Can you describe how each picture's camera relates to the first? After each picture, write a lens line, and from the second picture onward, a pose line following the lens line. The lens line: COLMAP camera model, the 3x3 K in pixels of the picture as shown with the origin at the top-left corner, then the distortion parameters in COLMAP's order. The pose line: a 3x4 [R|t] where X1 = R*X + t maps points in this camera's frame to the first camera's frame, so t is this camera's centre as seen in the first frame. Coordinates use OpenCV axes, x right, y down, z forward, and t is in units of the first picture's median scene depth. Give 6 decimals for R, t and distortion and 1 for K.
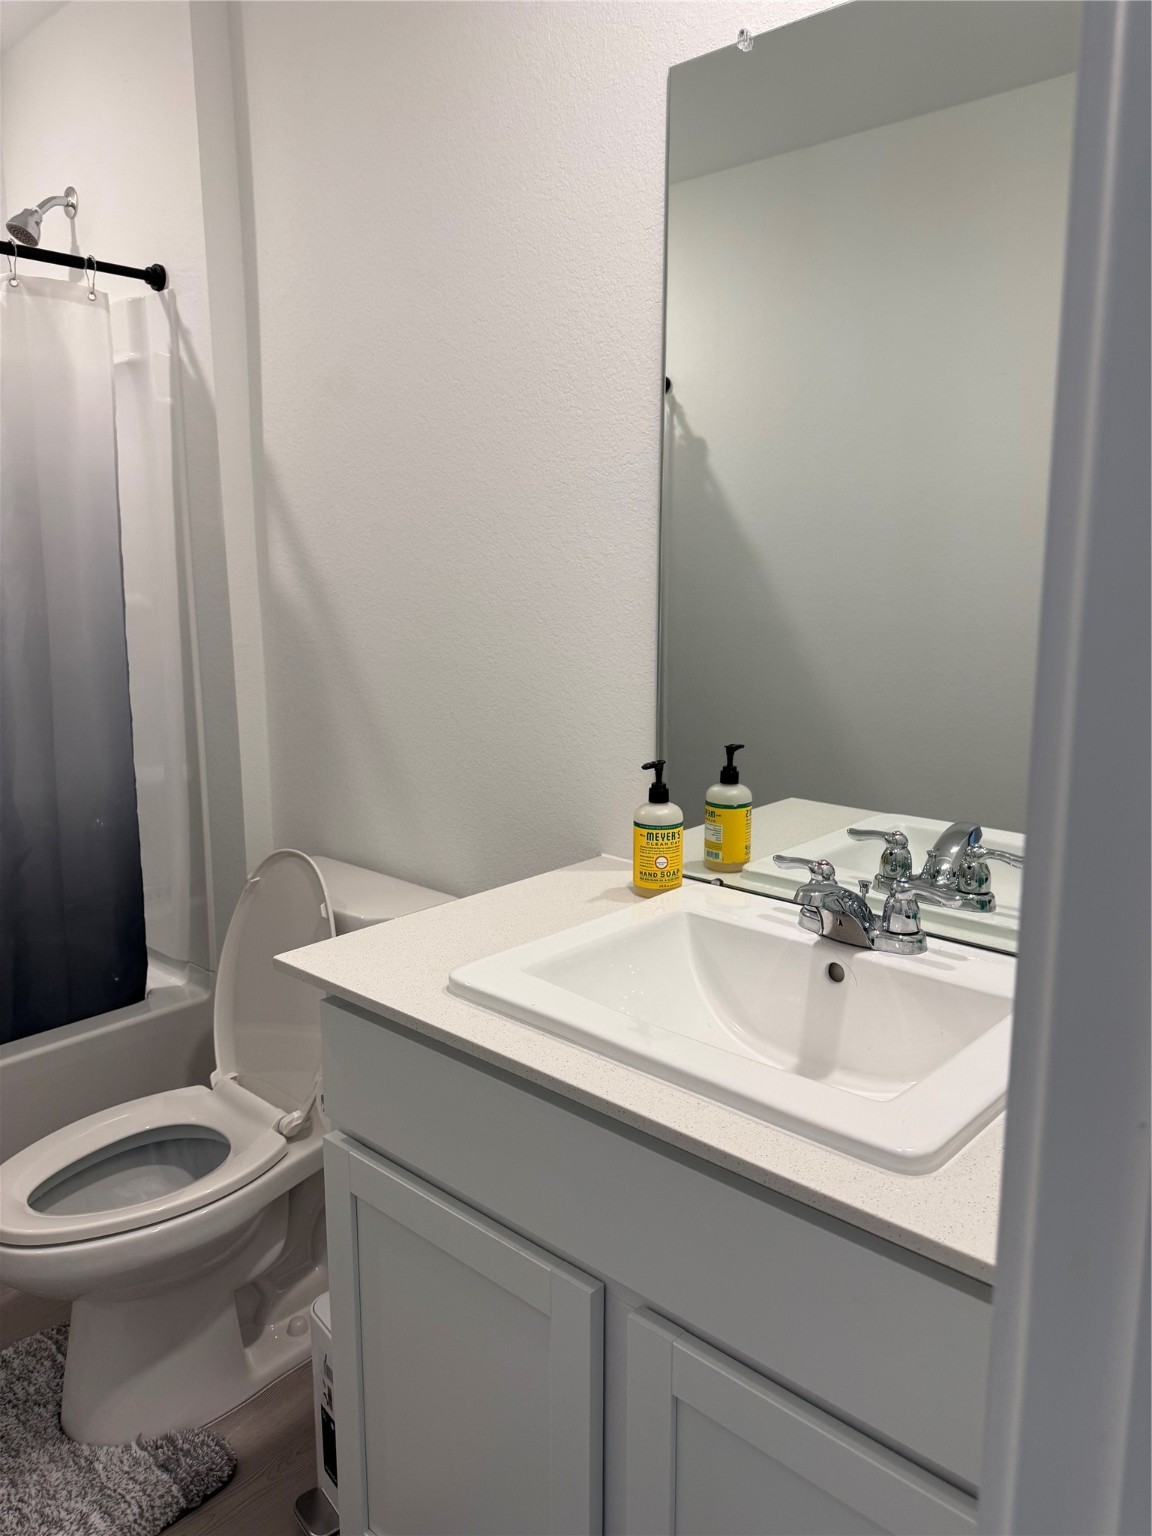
lens RADIAL K [[1079.2, 0, 577.5], [0, 1079.2, 749.4], [0, 0, 1]] dist [0.043564, -0.059367]
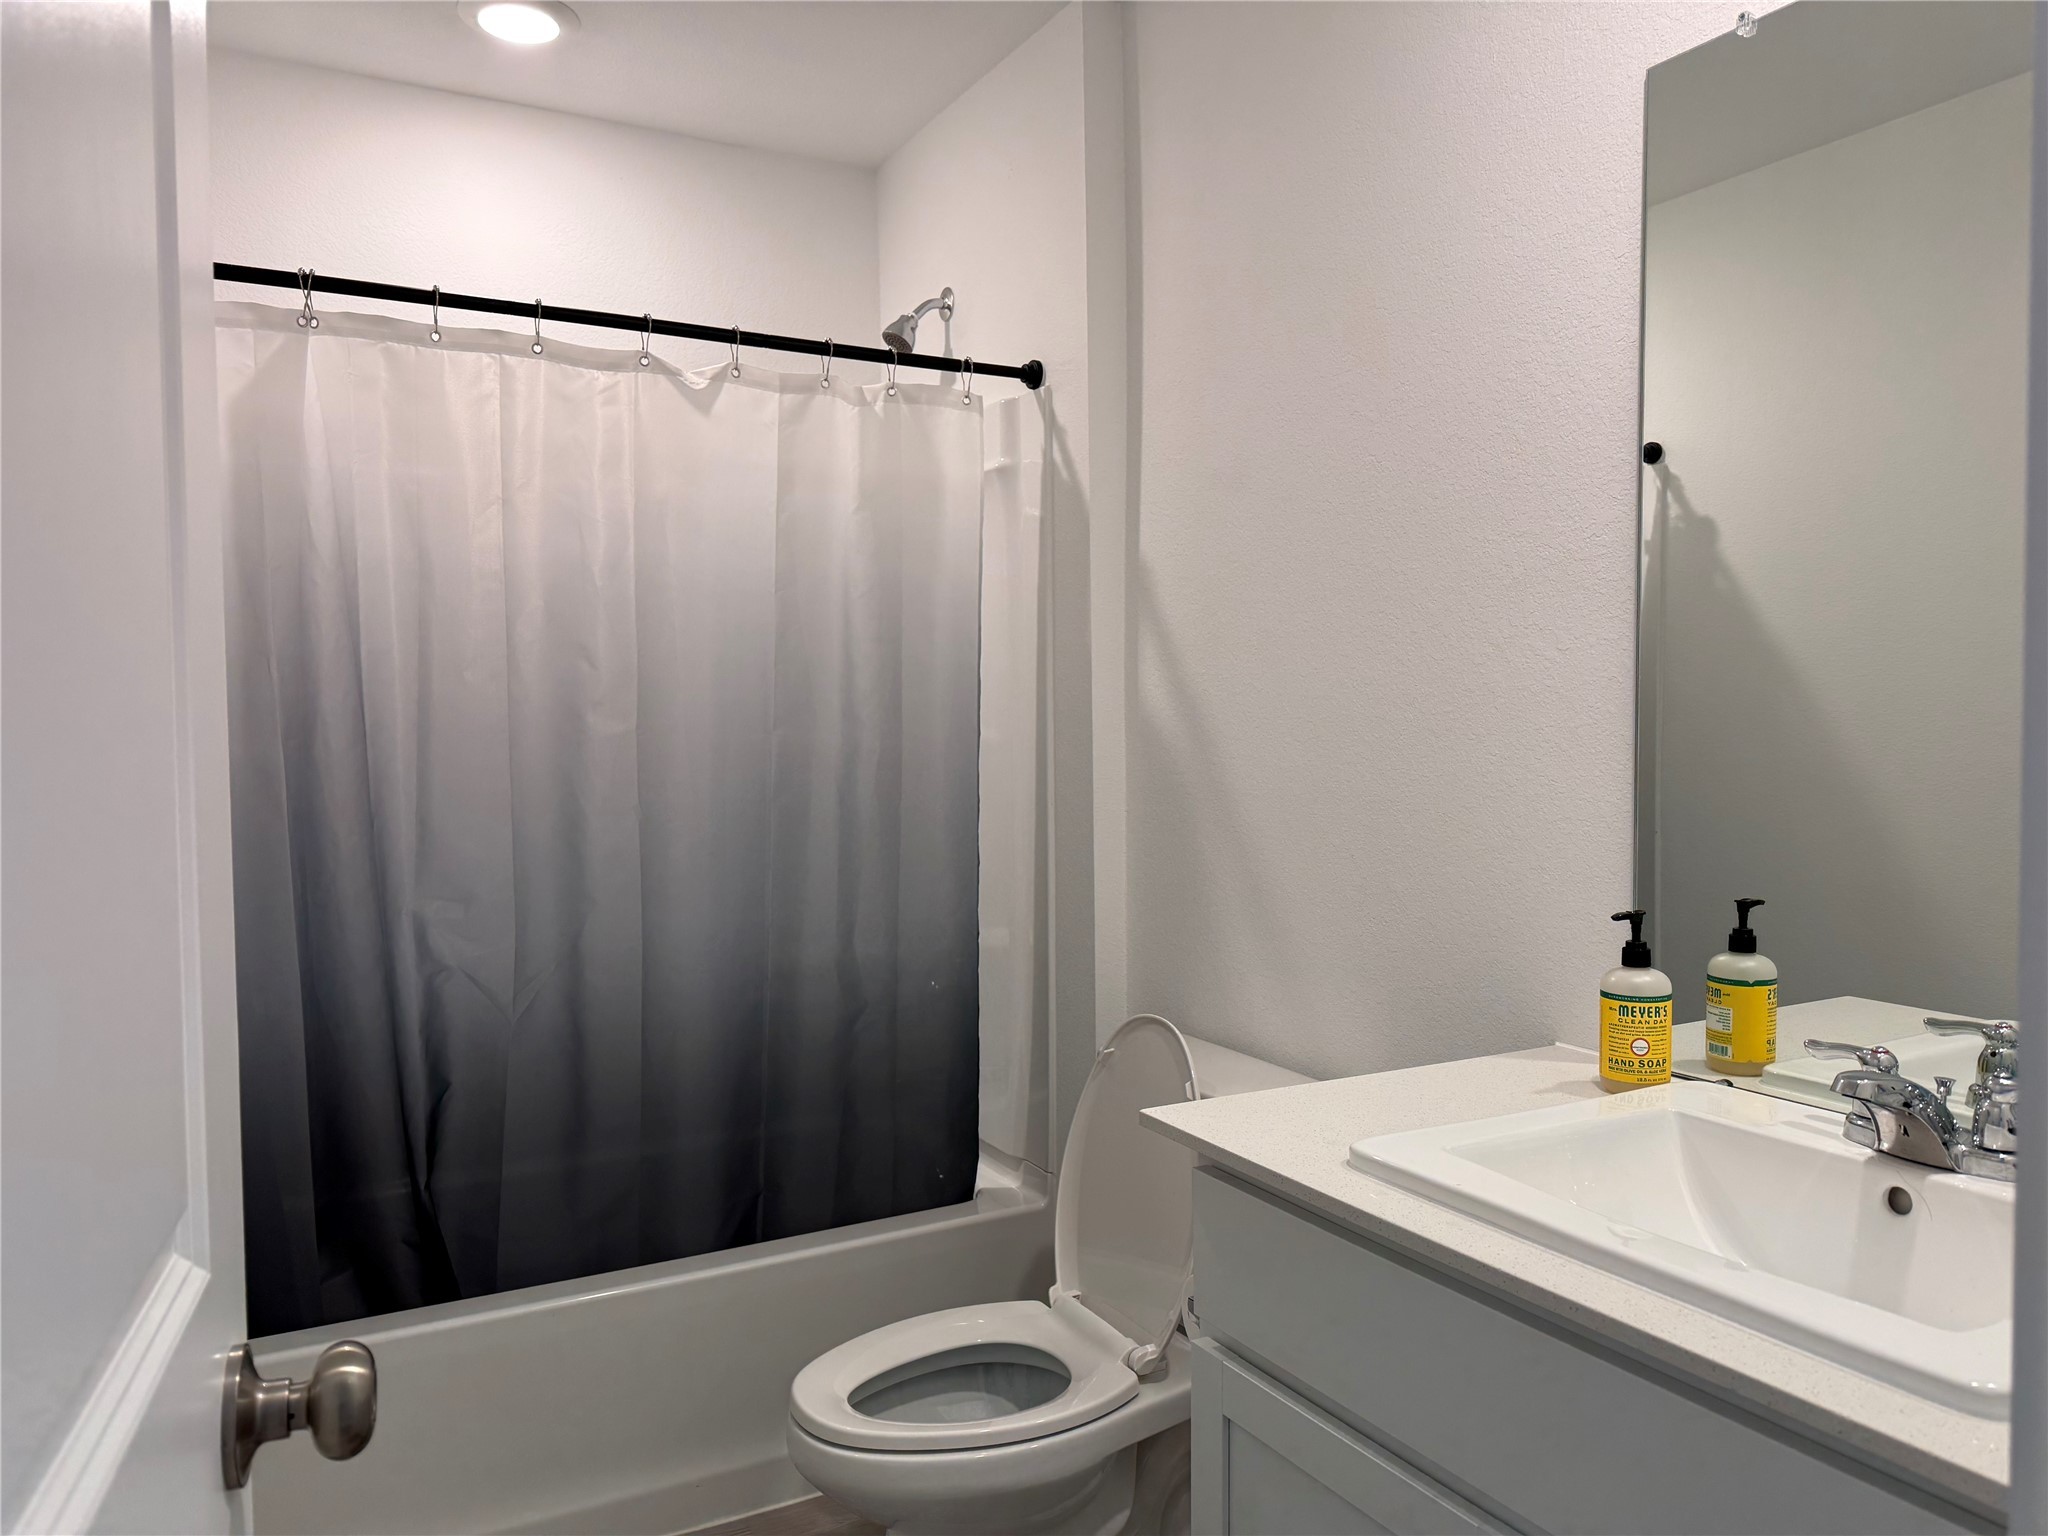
lens RADIAL K [[1438.9, 0, 1011.3], [0, 1438.9, 772.9], [0, 0, 1]] dist [0.043564, -0.059367]
pose [[0.940623, 0.006680, -0.339386, 0.006297], [-0.051877, 0.990891, -0.124277, 0.058384], [0.335464, 0.134504, 0.932401, -0.105772]]
